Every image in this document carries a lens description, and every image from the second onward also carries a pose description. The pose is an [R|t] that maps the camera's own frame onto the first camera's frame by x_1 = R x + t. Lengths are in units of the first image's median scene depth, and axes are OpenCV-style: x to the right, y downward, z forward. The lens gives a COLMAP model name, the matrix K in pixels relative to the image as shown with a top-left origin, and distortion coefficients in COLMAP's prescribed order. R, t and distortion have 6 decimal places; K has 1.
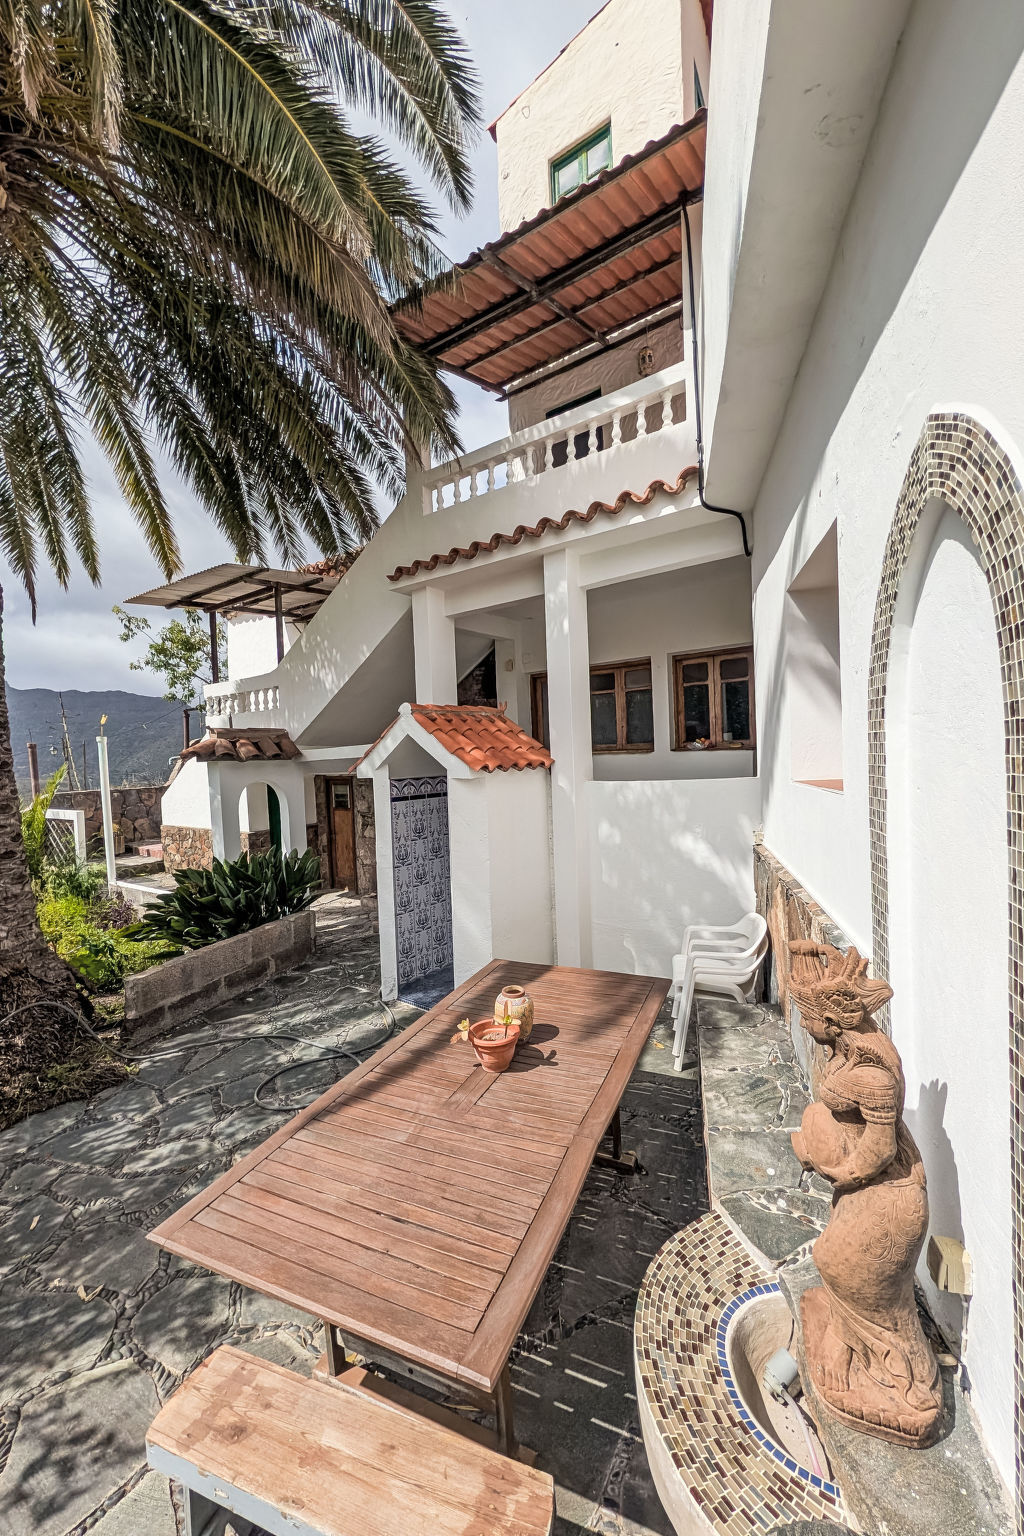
lens RADIAL K [[587.7, 0, 507.0], [0, 587.7, 769.7], [0, 0, 1]] dist [0.003429, 0.000462]
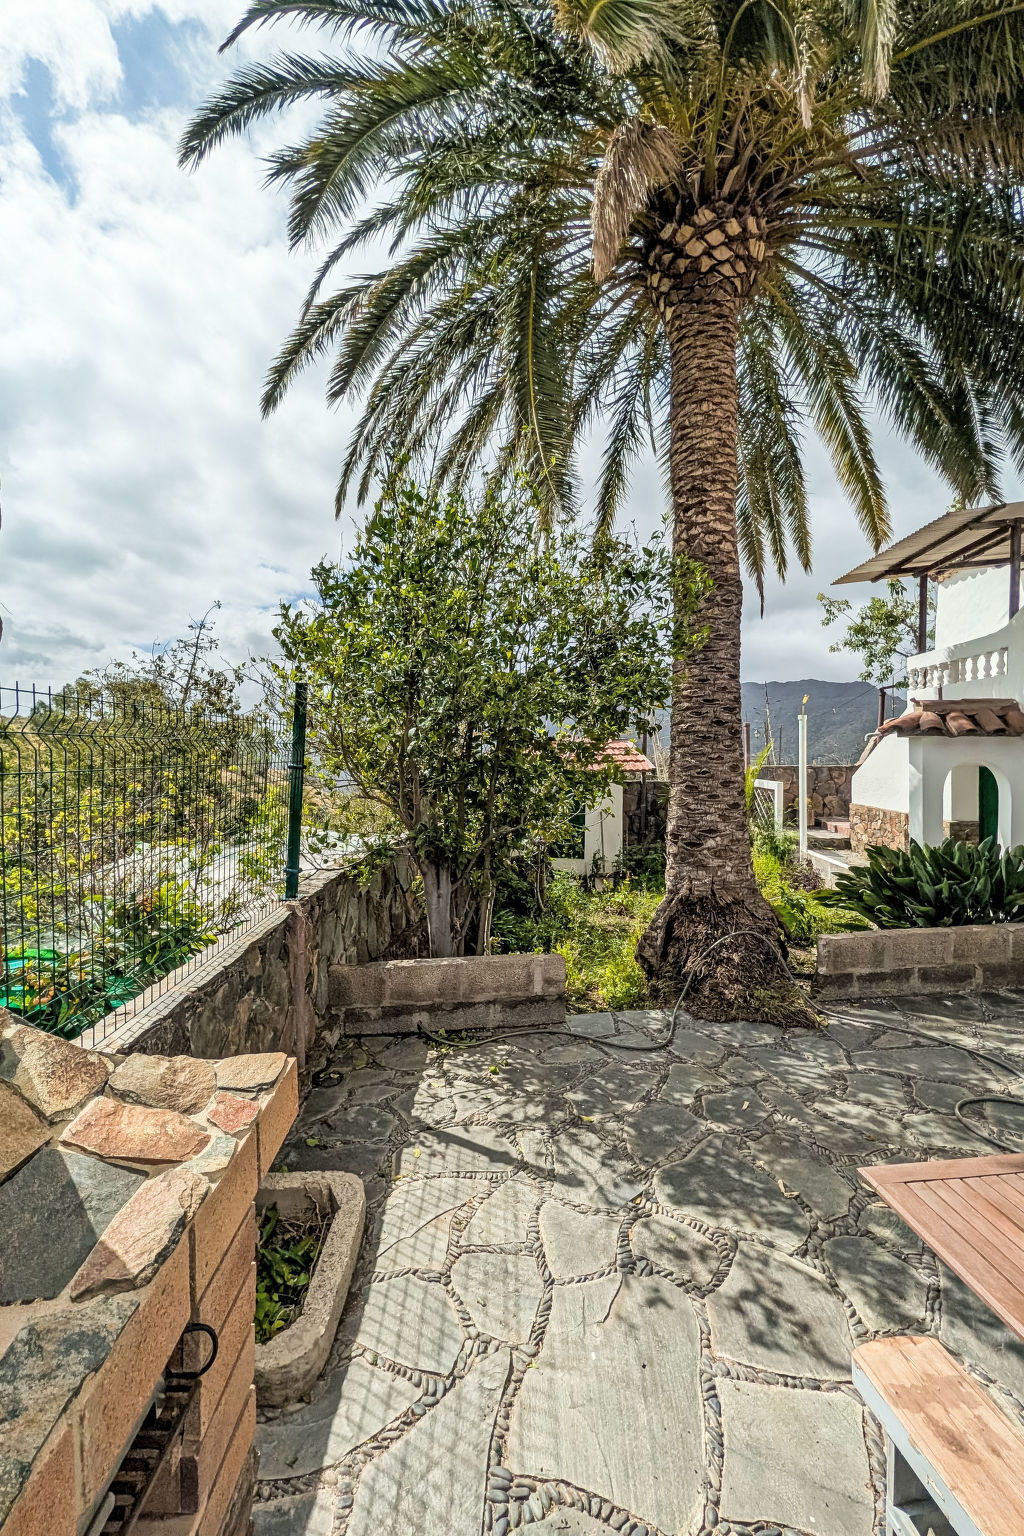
lens RADIAL K [[587.7, 0, 511.9], [0, 587.7, 779.8], [0, 0, 1]] dist [0.003429, 0.000462]
pose [[0.508617, 0.064608, -0.858565, -0.025738], [-0.039154, 0.997885, 0.051897, 0.028364], [0.860102, 0.007221, 0.510071, -0.010009]]
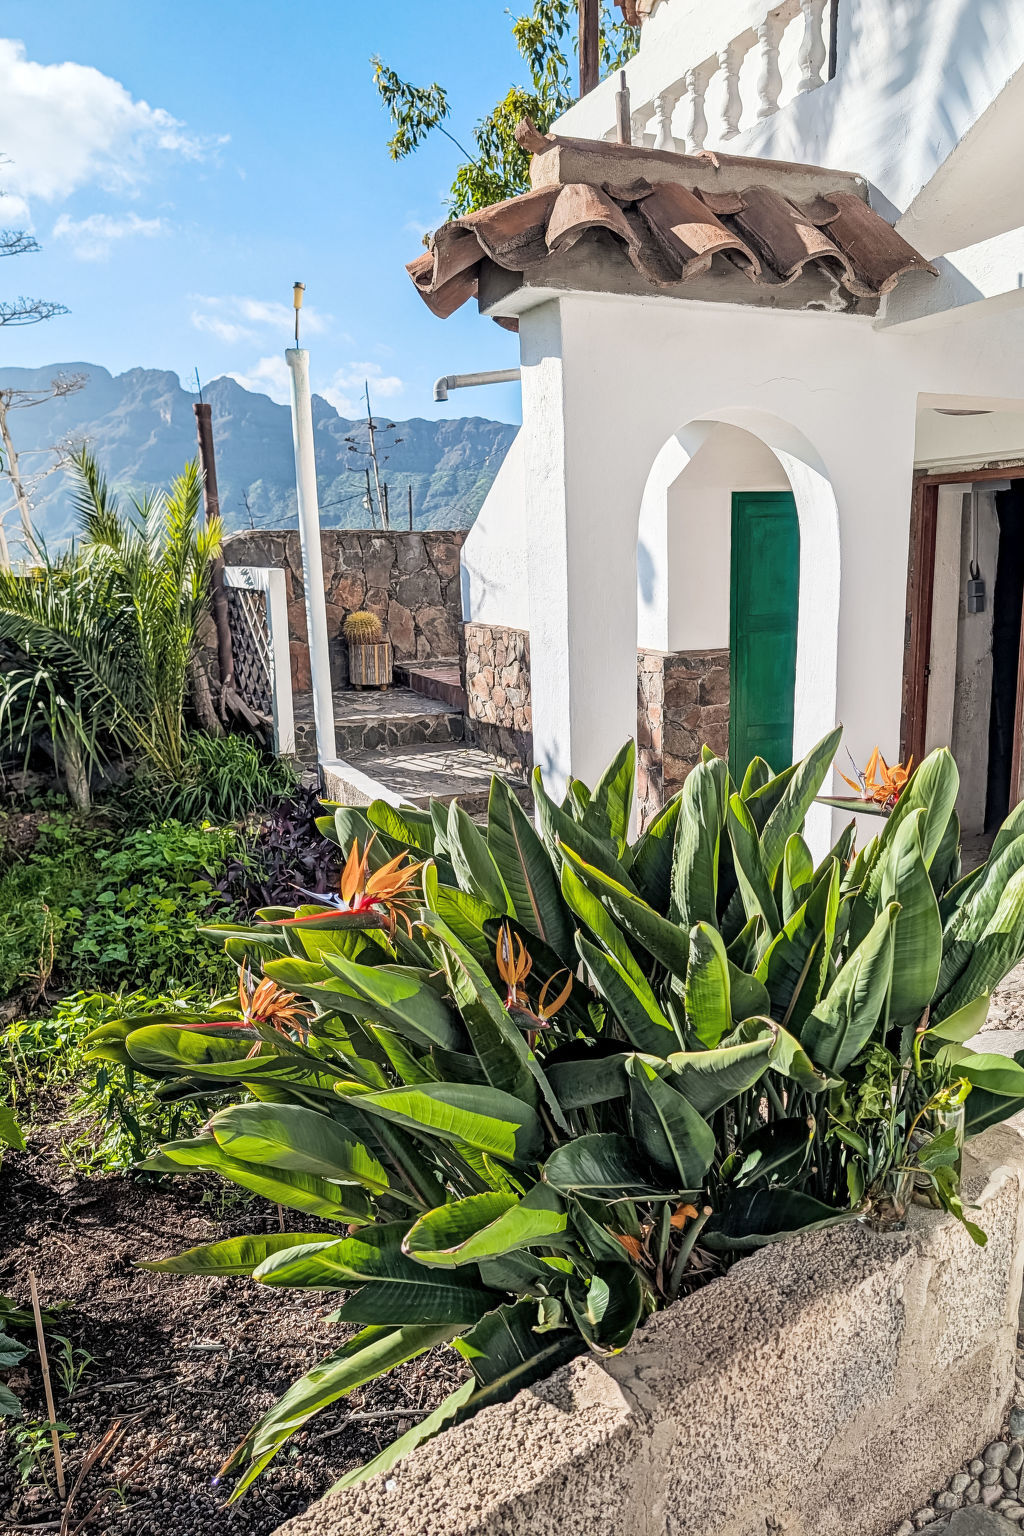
lens RADIAL K [[1019.7, 0, 509.7], [0, 1019.7, 767.7], [0, 0, 1]] dist [0.004990, 0.000530]
pose [[0.843764, 0.126953, -0.521484, -0.223607], [-0.019439, 0.978214, 0.206689, 0.056290], [0.536362, -0.164259, 0.827849, 0.508095]]
